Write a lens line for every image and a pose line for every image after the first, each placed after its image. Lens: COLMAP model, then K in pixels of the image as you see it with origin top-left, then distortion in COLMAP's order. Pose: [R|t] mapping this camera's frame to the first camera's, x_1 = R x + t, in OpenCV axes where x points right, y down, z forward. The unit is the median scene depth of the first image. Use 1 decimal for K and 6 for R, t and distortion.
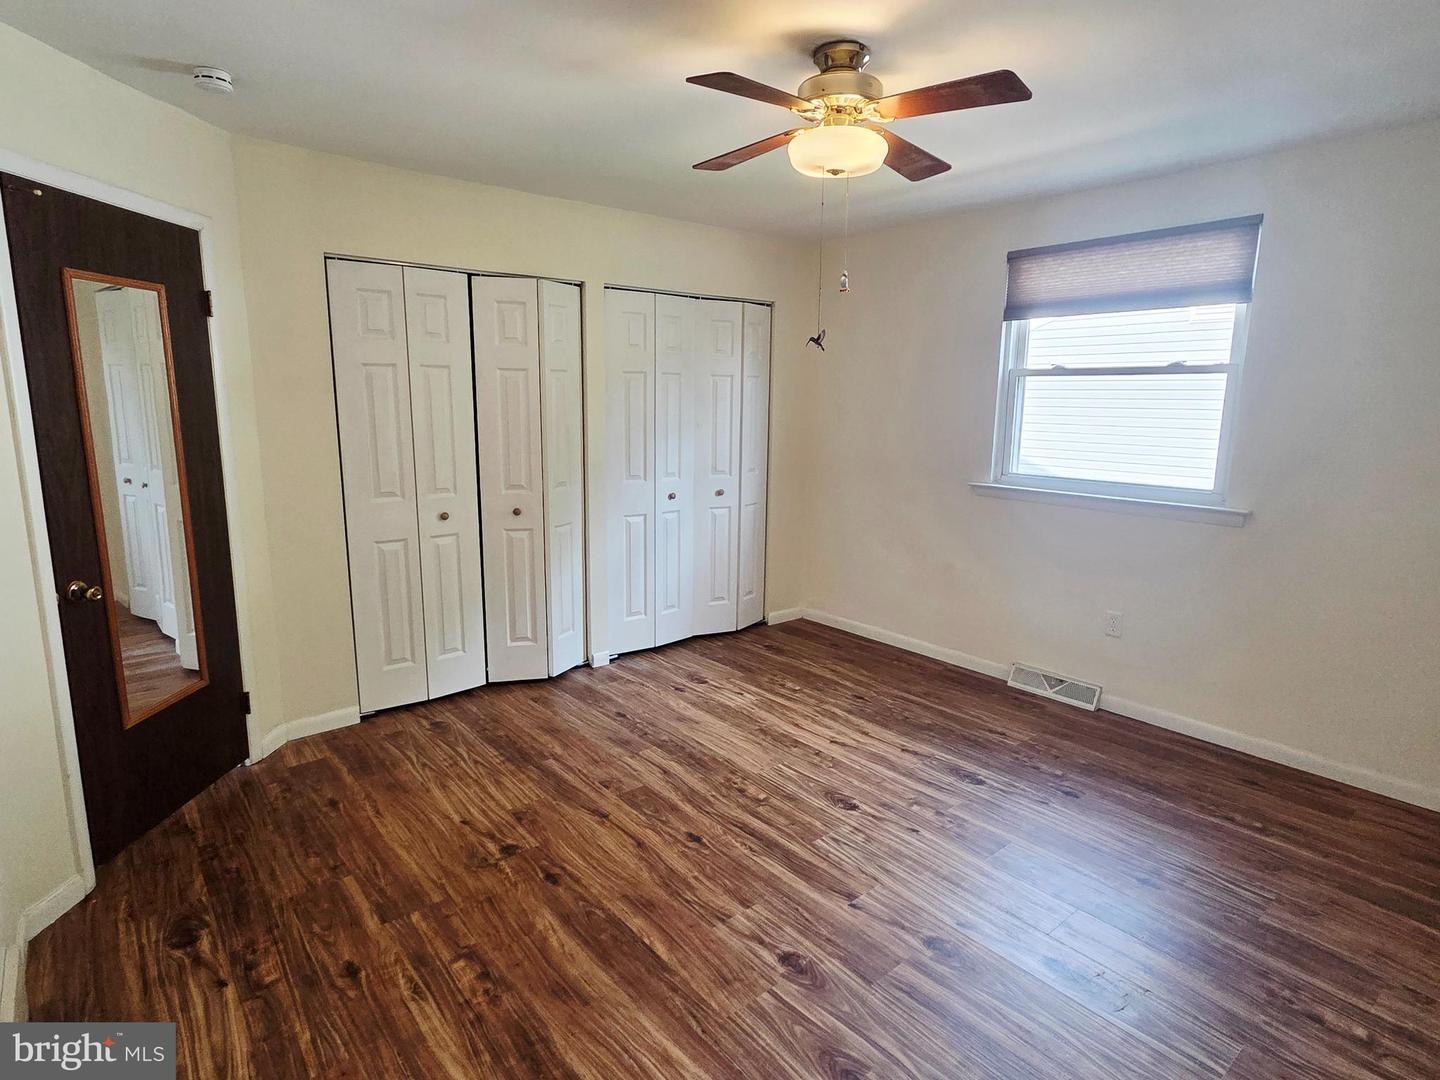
lens RADIAL K [[780.9, 0, 718.0], [0, 780.9, 538.8], [0, 0, 1]] dist [0.006890, 0.002806]
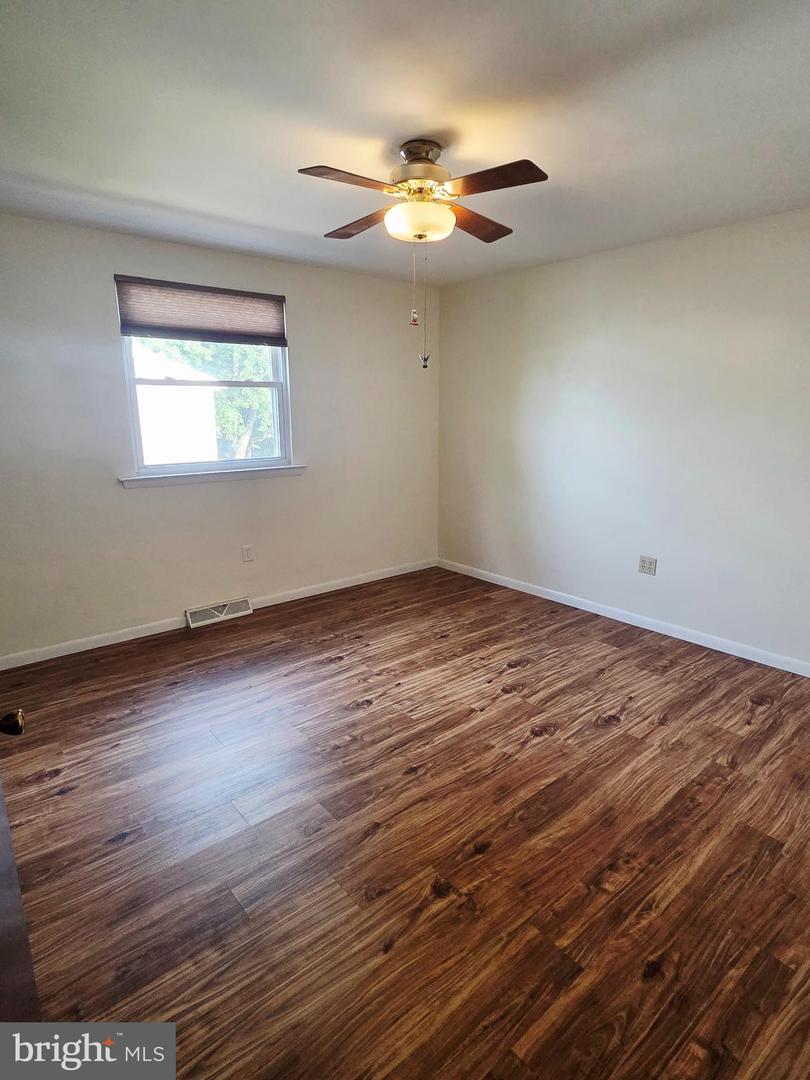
lens RADIAL K [[585.7, 0, 406.6], [0, 585.7, 542.4], [0, 0, 1]] dist [0.006890, 0.002806]
pose [[-0.012727, -0.235474, 0.971797, -0.908060], [0.181389, 0.955208, 0.233829, -0.183995], [-0.983329, 0.179249, 0.030556, 1.004576]]
